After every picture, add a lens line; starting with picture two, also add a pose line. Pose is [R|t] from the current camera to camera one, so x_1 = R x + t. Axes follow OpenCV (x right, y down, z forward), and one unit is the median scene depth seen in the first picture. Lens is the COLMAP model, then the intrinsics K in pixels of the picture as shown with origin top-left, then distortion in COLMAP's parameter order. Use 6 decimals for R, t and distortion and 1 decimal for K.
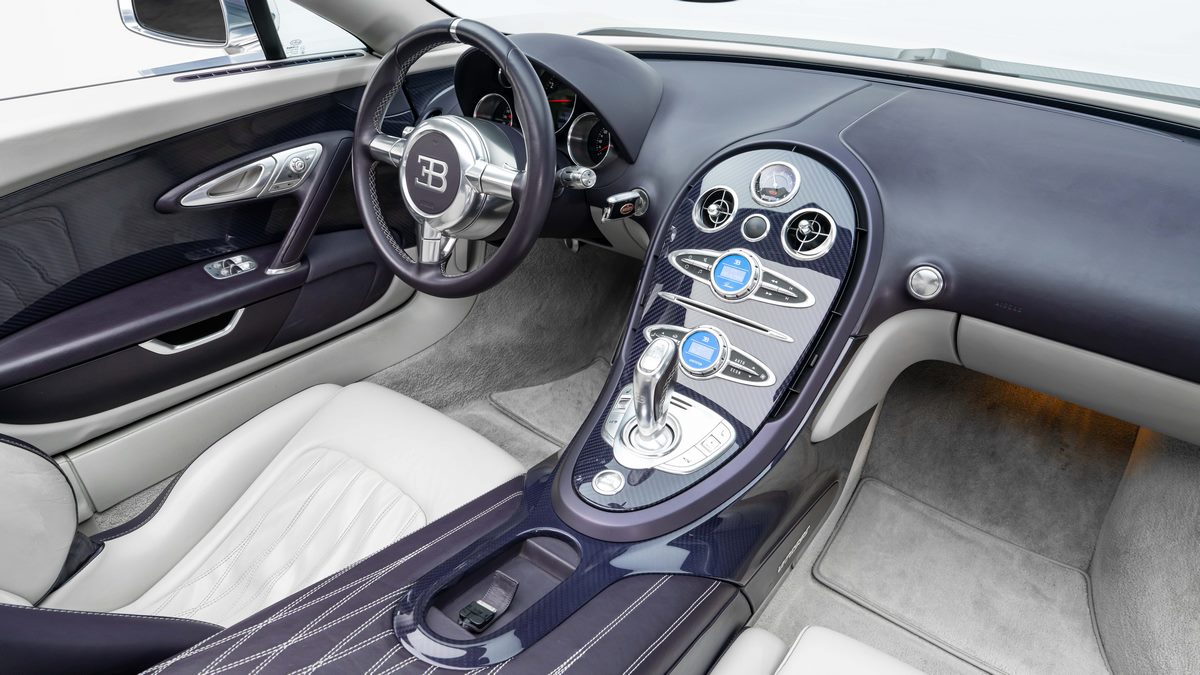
lens RADIAL K [[750.4, 0, 603.8], [0, 750.4, 333.7], [0, 0, 1]] dist [-0.026845, 0.018311]
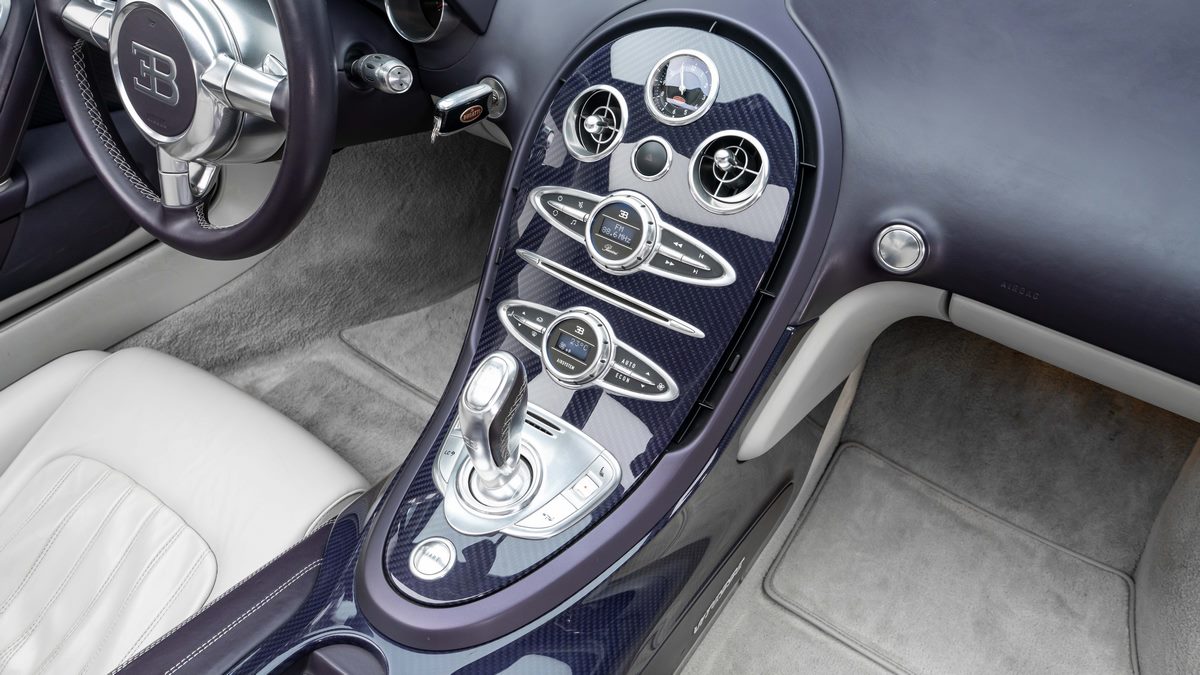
lens RADIAL K [[960.9, 0, 600.8], [0, 960.9, 339.0], [0, 0, 1]] dist [0.013392, 0.023032]
pose [[0.999184, -0.034885, 0.020335, 0.115425], [0.029924, 0.977845, 0.207180, -0.138816], [-0.027112, -0.206403, 0.978091, 0.123197]]
